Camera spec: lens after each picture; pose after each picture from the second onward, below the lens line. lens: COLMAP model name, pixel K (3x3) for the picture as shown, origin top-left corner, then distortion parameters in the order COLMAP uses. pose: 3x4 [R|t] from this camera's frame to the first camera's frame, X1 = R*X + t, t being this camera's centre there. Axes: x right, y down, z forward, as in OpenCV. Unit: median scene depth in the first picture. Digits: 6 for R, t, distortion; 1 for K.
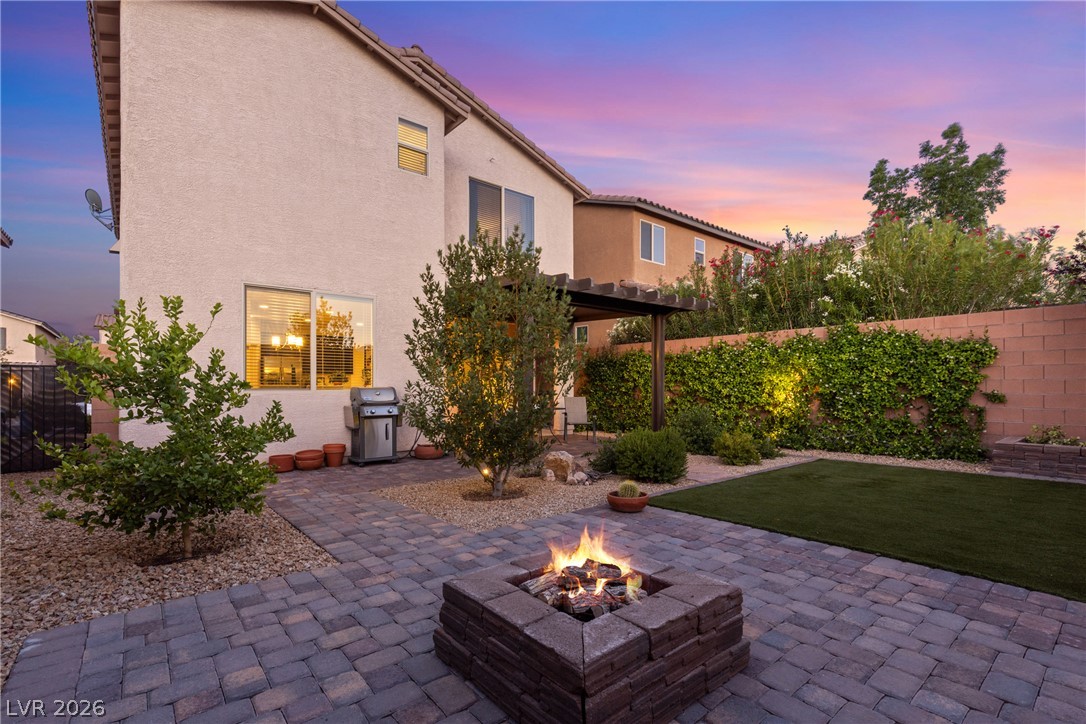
lens RADIAL K [[493.8, 0, 539.4], [0, 493.8, 389.7], [0, 0, 1]] dist [0.000947, 0.000000]
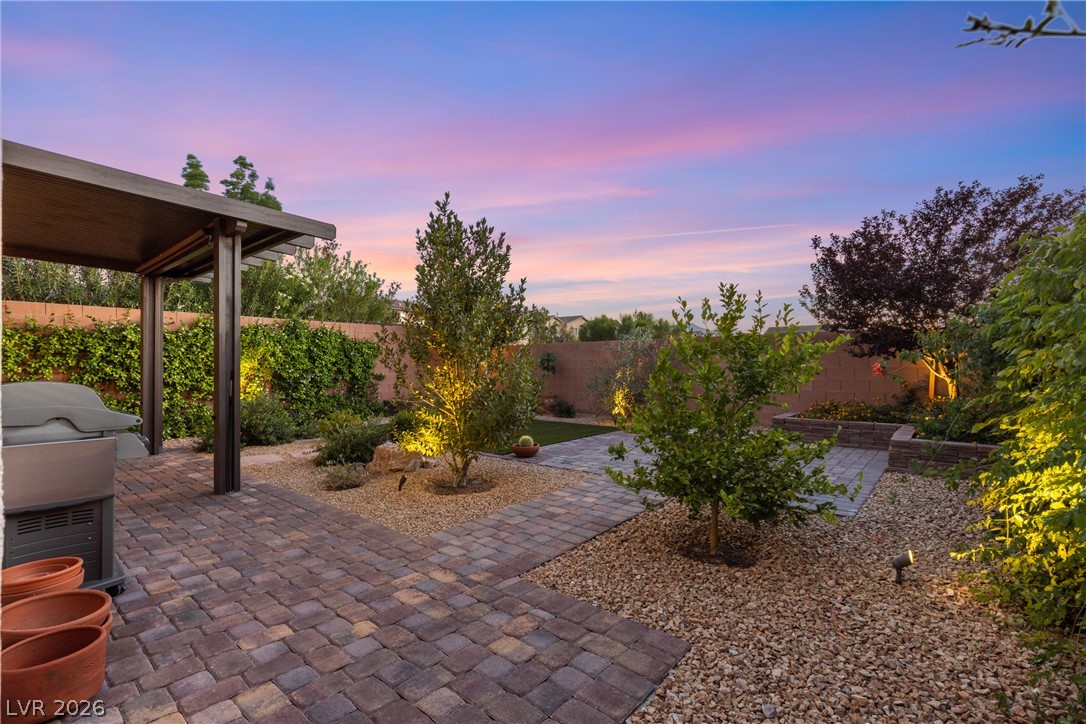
lens RADIAL K [[482.1, 0, 542.5], [0, 482.1, 358.4], [0, 0, 1]] dist [0.002691, -0.000498]
pose [[-0.181053, 0.017075, 0.983325, -1.288368], [-0.002202, 0.999840, -0.017767, -0.030474], [-0.983471, -0.005382, -0.180987, 1.208435]]
